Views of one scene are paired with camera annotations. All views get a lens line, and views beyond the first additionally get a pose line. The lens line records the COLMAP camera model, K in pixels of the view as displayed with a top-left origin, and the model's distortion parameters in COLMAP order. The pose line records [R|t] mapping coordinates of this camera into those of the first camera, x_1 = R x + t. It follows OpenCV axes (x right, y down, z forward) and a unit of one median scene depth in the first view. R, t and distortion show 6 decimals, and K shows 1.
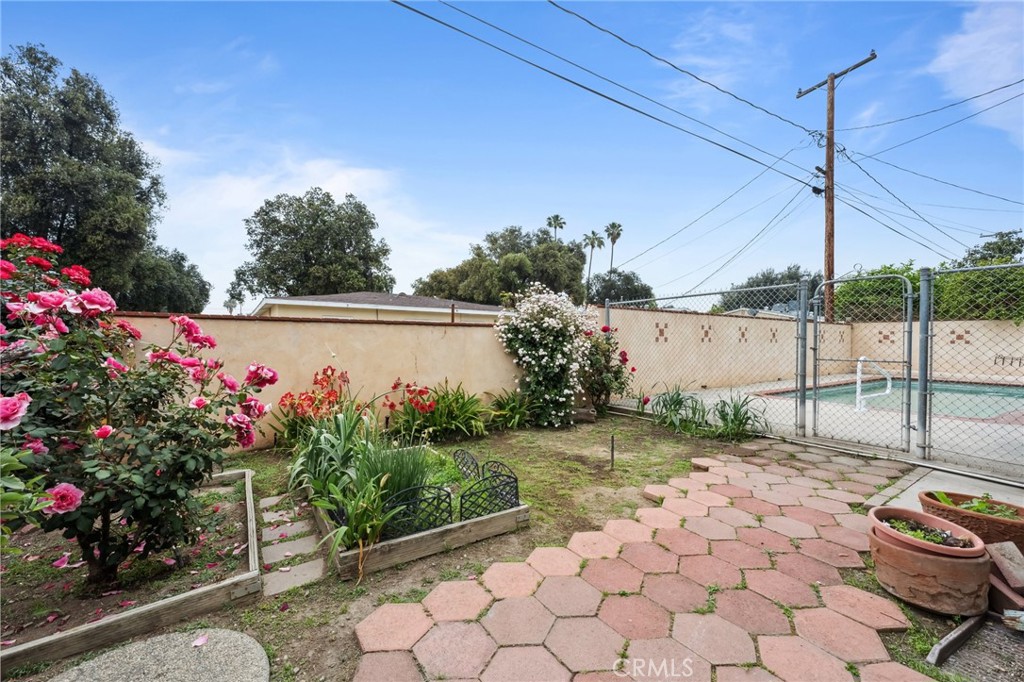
lens RADIAL K [[407.1, 0, 504.3], [0, 407.1, 344.8], [0, 0, 1]] dist [0.000678, -0.000254]
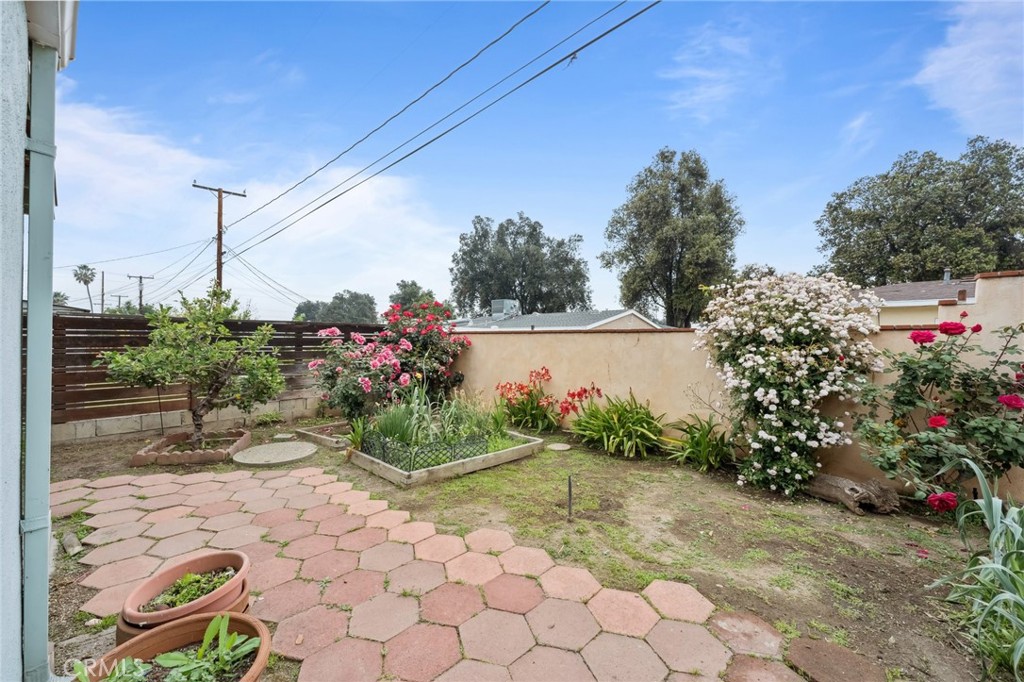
lens RADIAL K [[407.1, 0, 504.3], [0, 407.1, 344.8], [0, 0, 1]] dist [0.000678, -0.000254]
pose [[0.211537, 0.001856, -0.977368, 0.695033], [-0.022704, 0.999738, -0.003016, -0.009043], [0.977106, 0.022828, 0.211523, 0.510162]]
